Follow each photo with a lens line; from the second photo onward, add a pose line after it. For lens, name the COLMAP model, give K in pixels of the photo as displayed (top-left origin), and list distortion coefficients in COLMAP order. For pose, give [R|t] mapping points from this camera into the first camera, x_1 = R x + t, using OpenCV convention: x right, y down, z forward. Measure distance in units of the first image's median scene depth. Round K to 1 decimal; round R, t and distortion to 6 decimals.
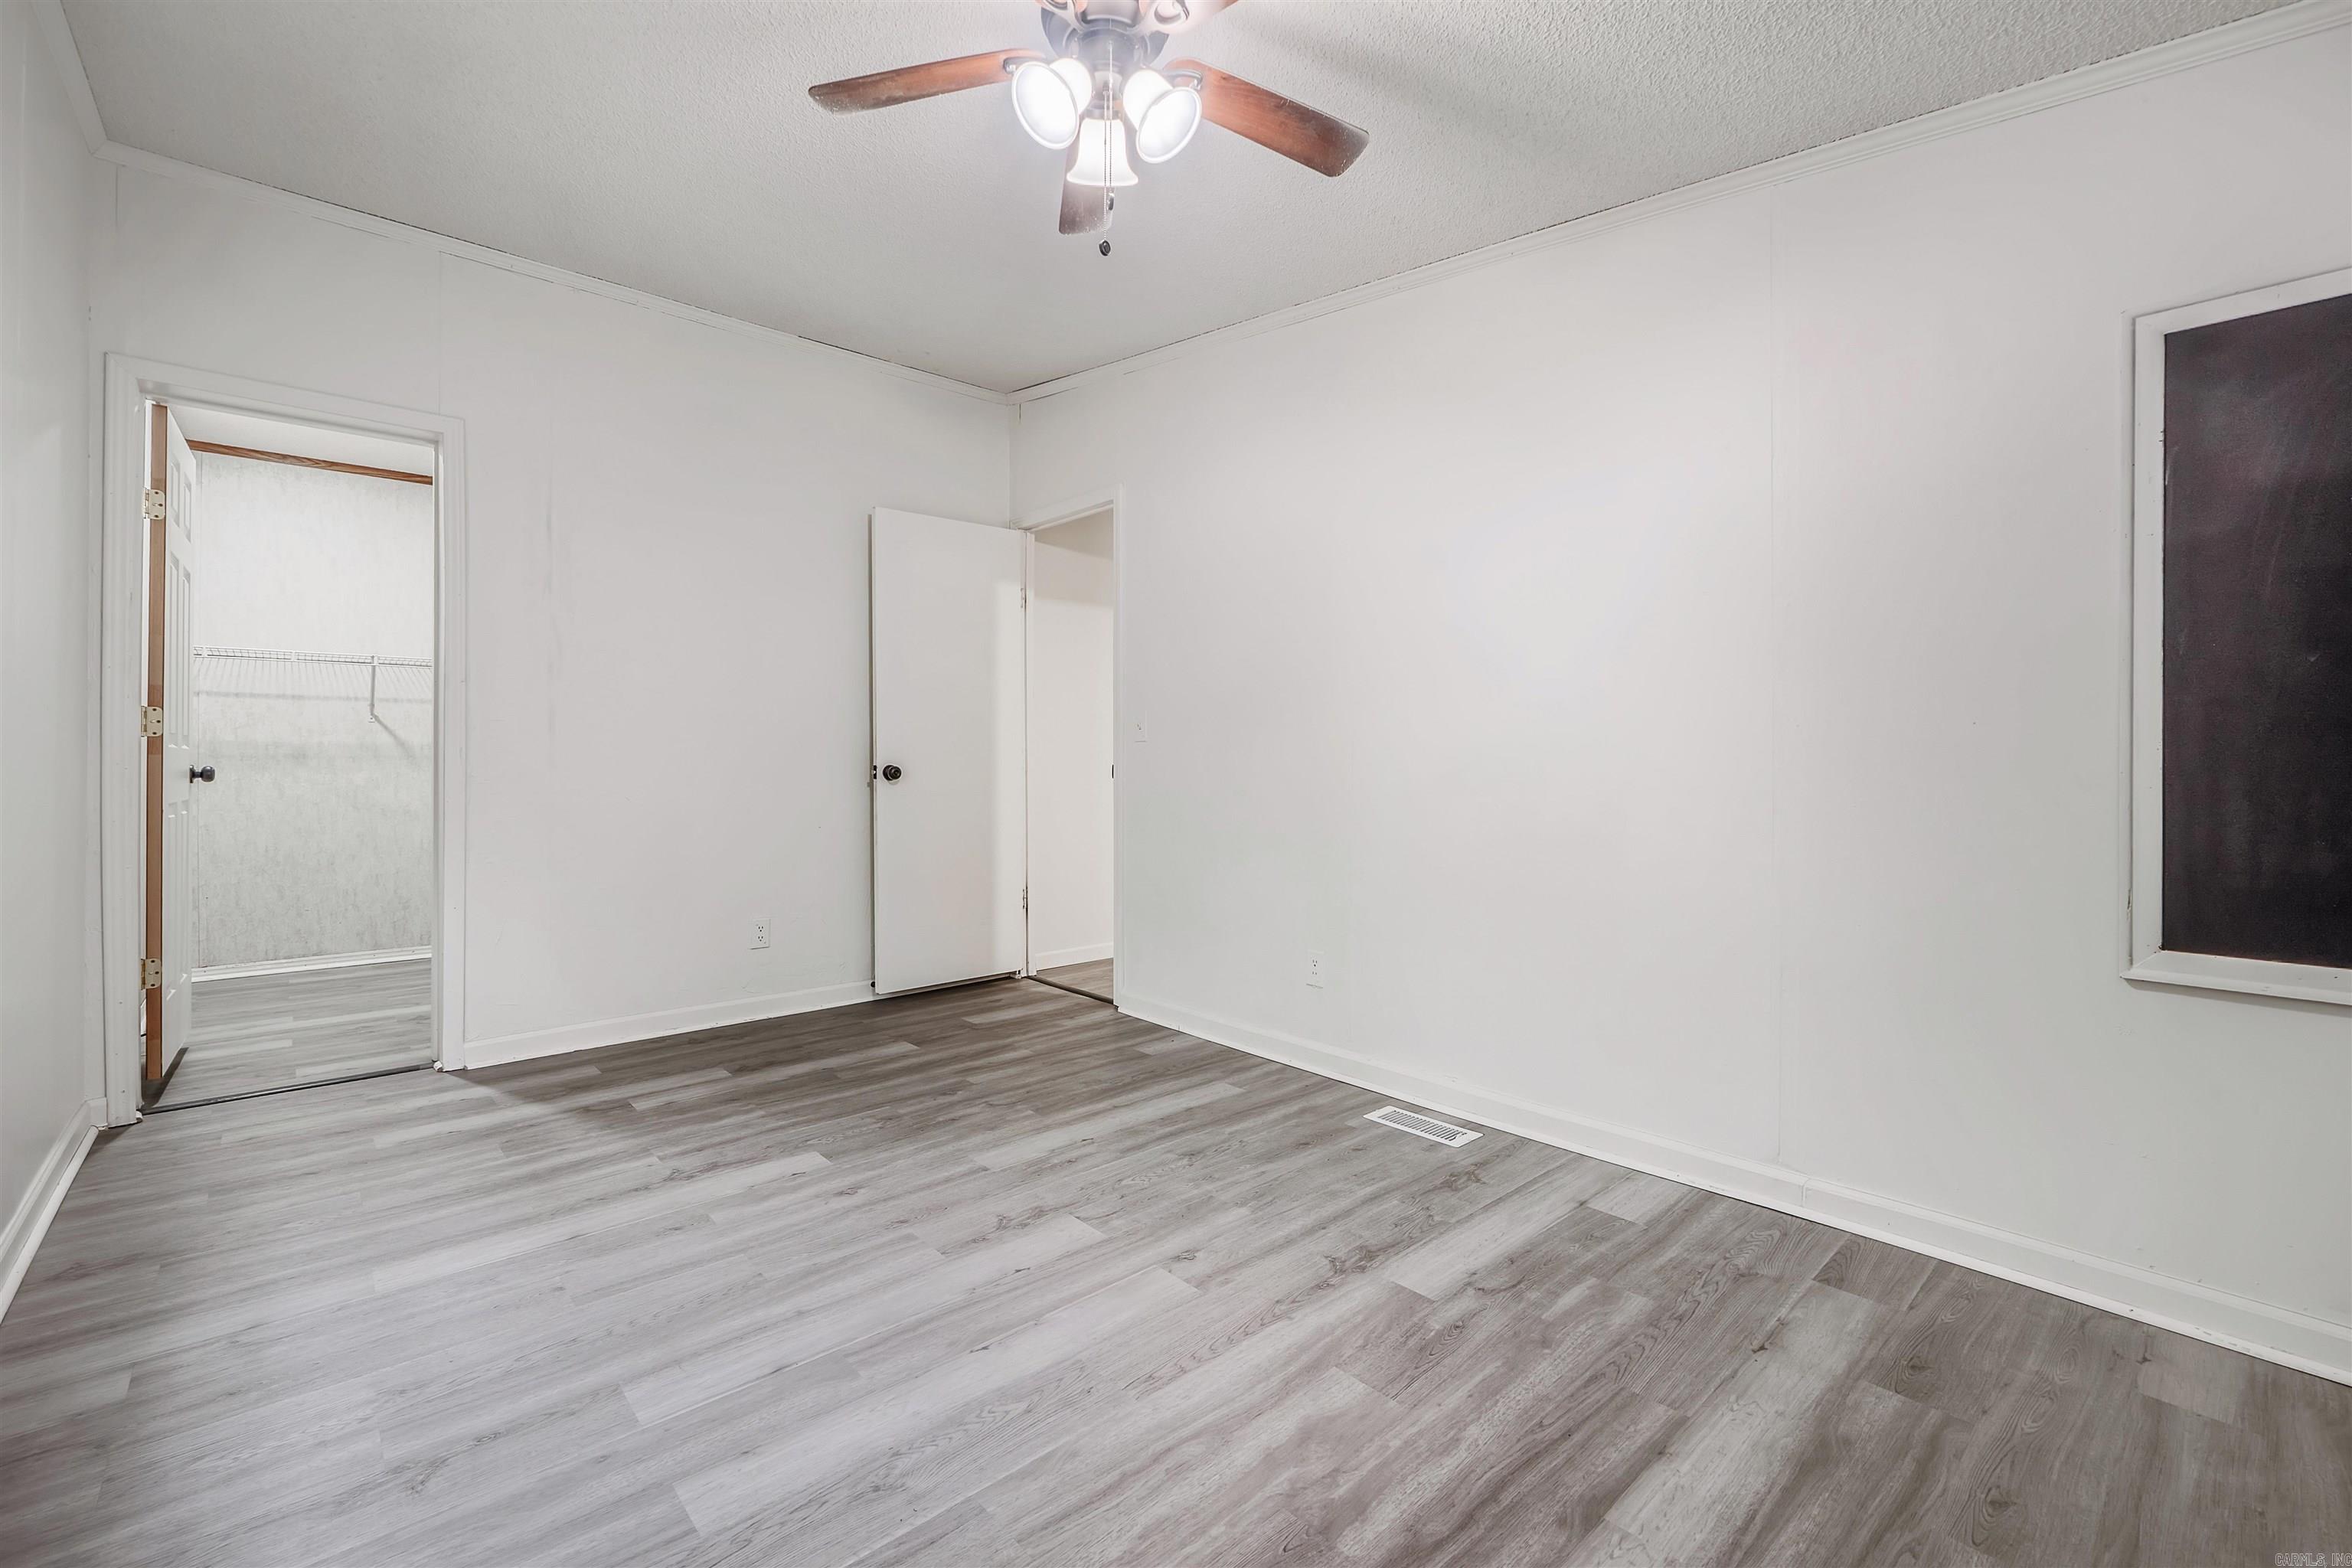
lens RADIAL K [[1001.4, 0, 1189.6], [0, 1001.4, 780.8], [0, 0, 1]] dist [-0.000831, -0.000497]
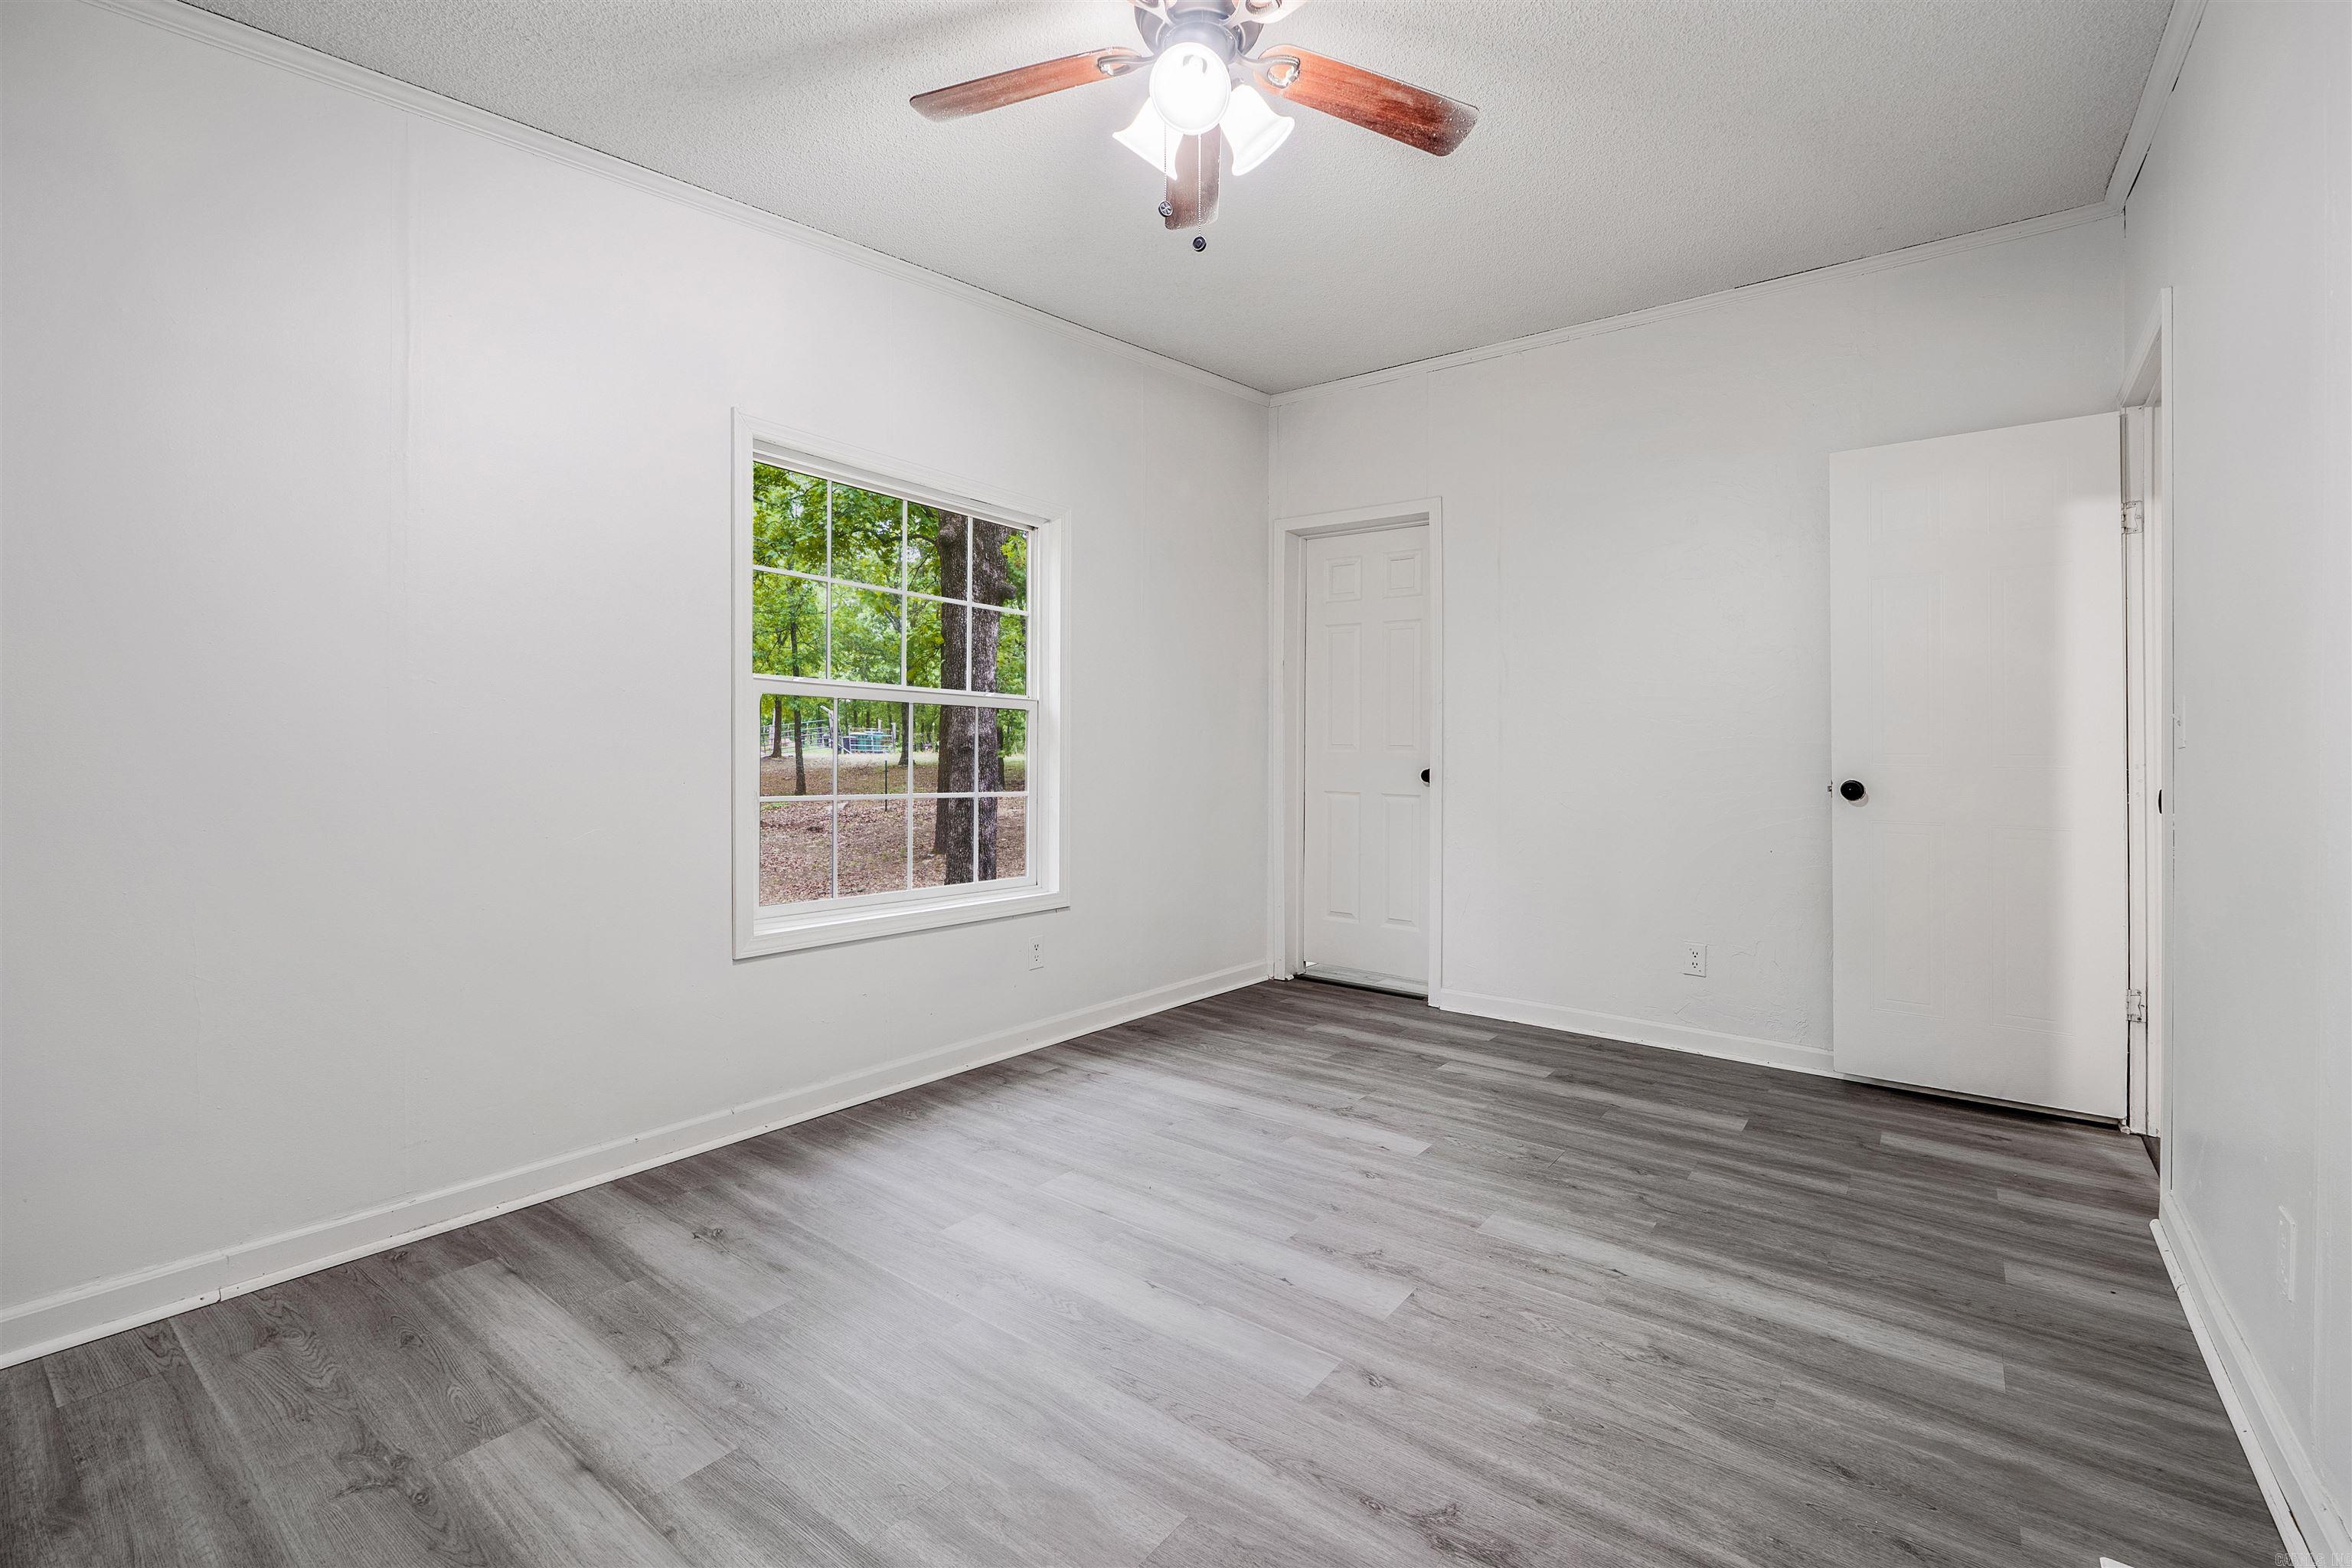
lens RADIAL K [[1016.8, 0, 1160.4], [0, 1016.8, 788.5], [0, 0, 1]] dist [-0.000647, -0.000065]
pose [[0.171469, 0.032921, -0.984639, 0.556797], [-0.040313, 0.998839, 0.026376, -0.012193], [0.984364, 0.035171, 0.172597, 0.491684]]
